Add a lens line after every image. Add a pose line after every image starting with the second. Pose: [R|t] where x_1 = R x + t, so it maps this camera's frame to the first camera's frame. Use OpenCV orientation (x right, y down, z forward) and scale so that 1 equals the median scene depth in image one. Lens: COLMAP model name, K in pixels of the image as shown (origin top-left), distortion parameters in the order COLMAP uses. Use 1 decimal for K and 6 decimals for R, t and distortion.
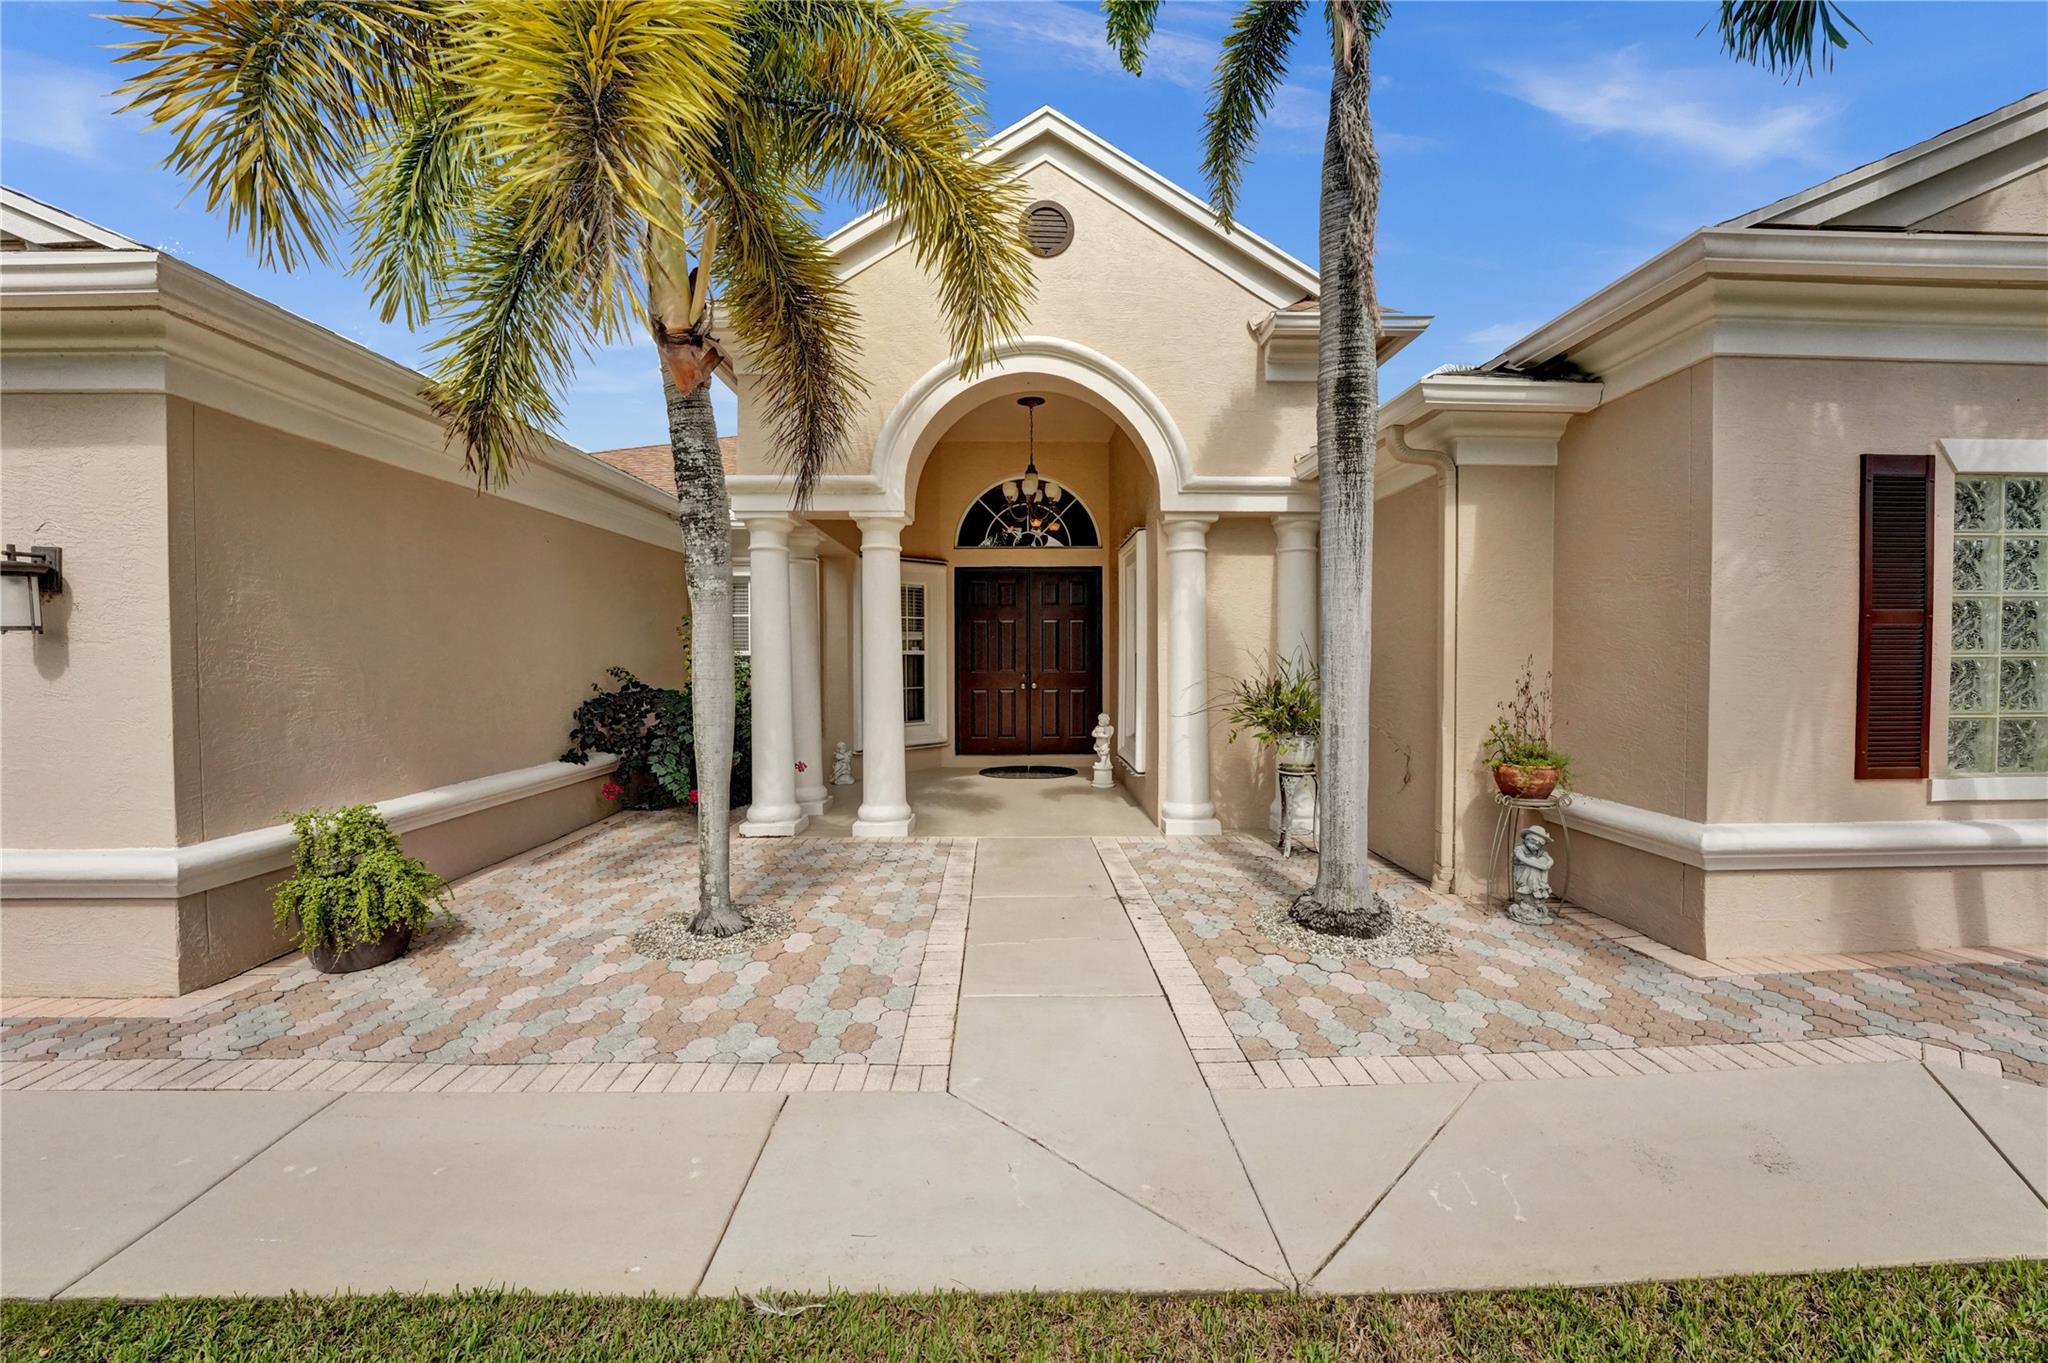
lens RADIAL K [[827.9, 0, 1025.4], [0, 827.9, 675.8], [0, 0, 1]] dist [-0.022995, 0.000618]
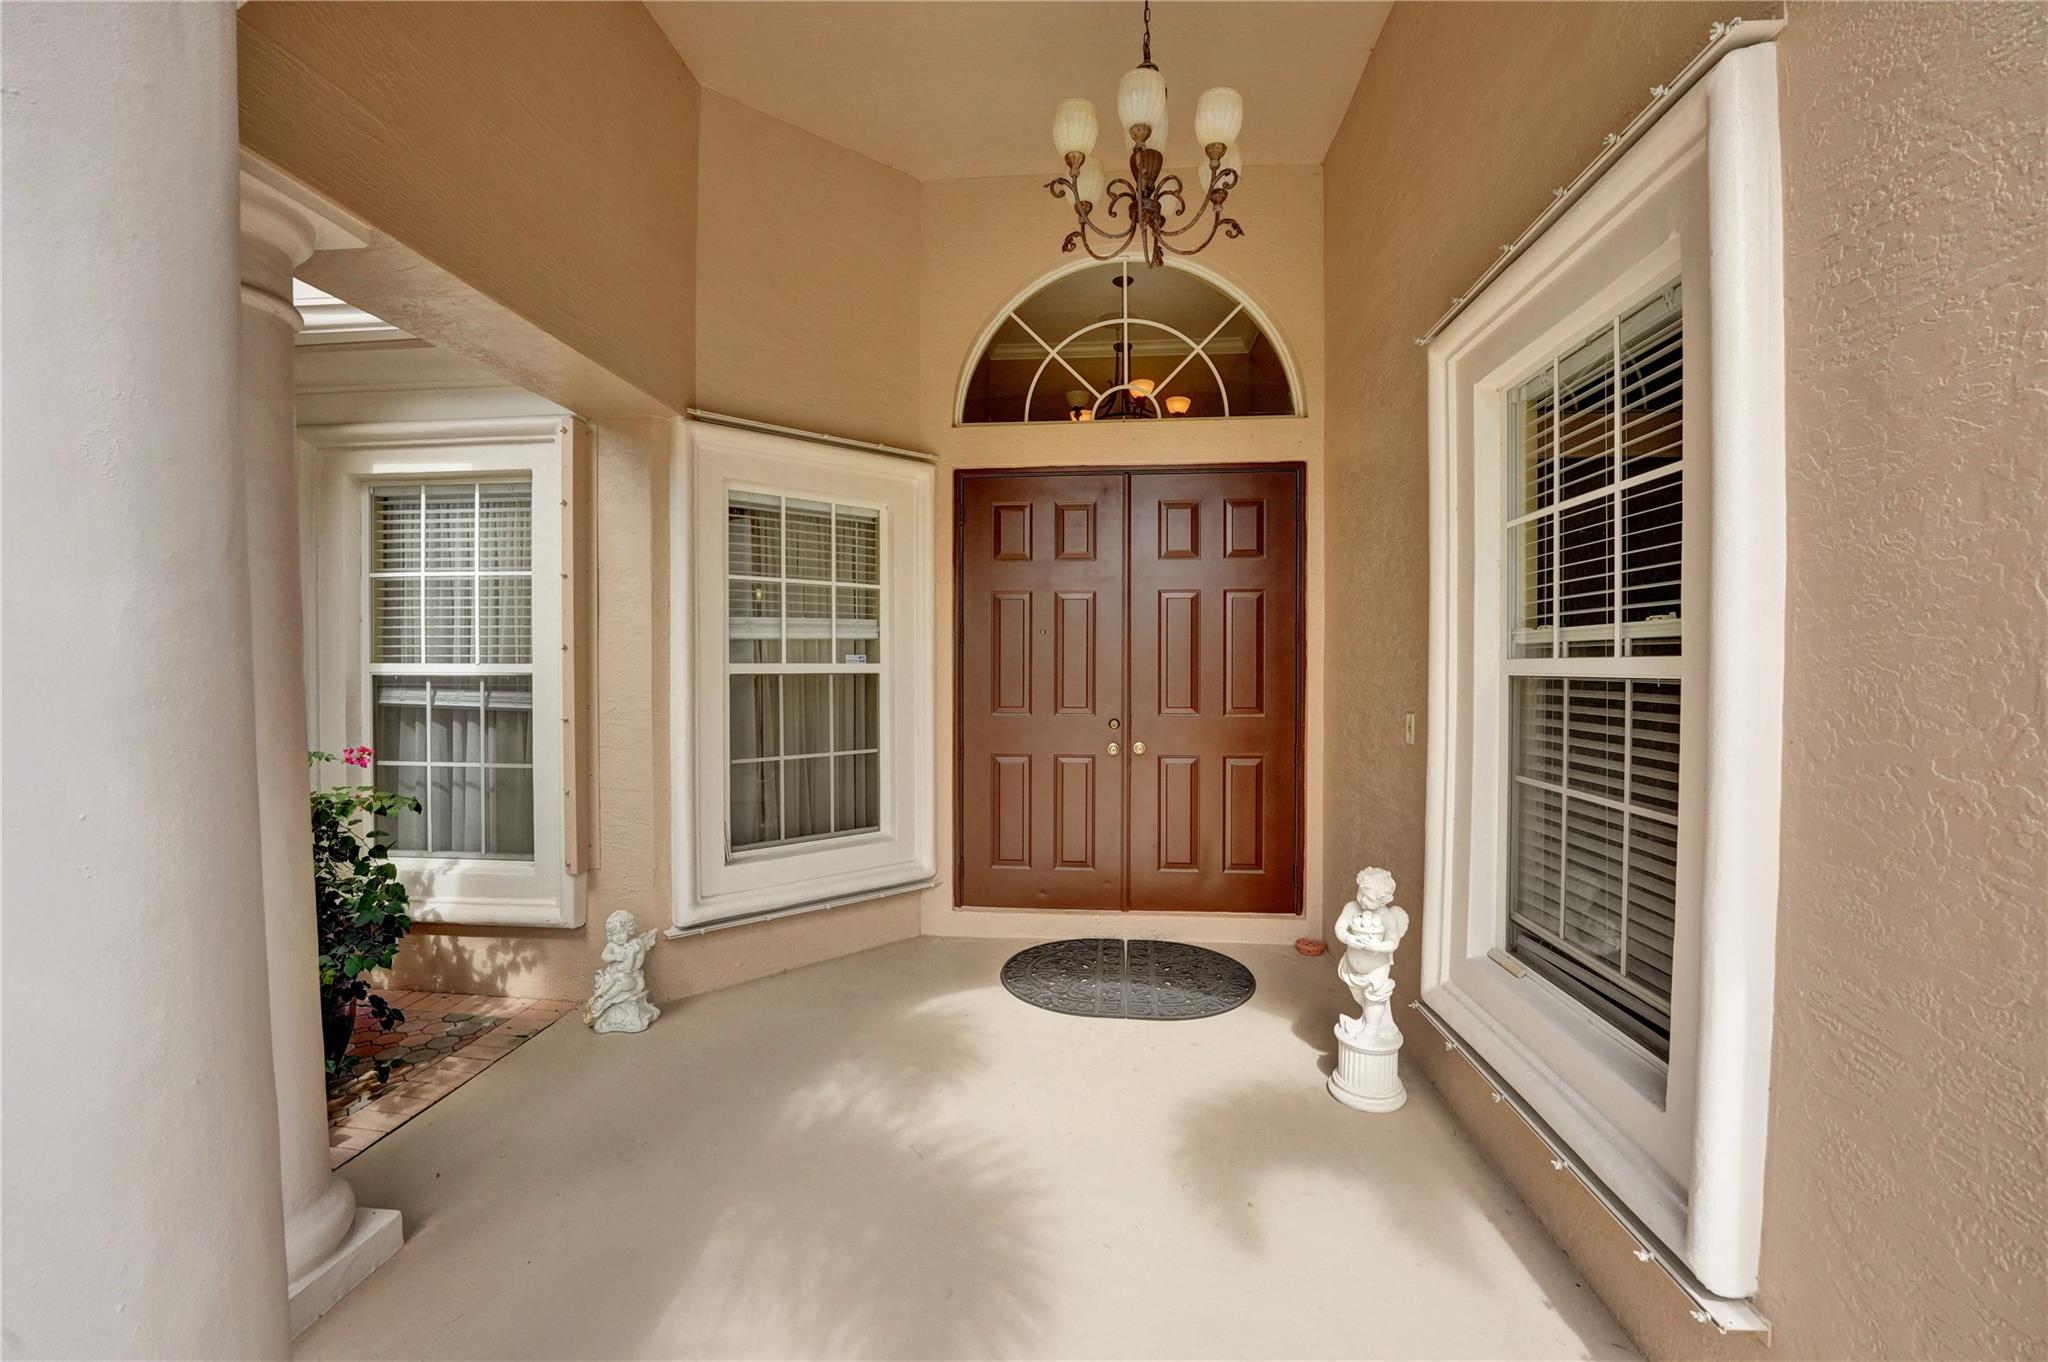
lens RADIAL K [[827.9, 0, 1023.1], [0, 827.9, 674.0], [0, 0, 1]] dist [-0.022995, 0.000618]
pose [[0.994746, 0.003060, -0.102331, -0.005466], [-0.003895, 0.999961, -0.007961, -0.022192], [0.102303, 0.008318, 0.994719, 0.585859]]
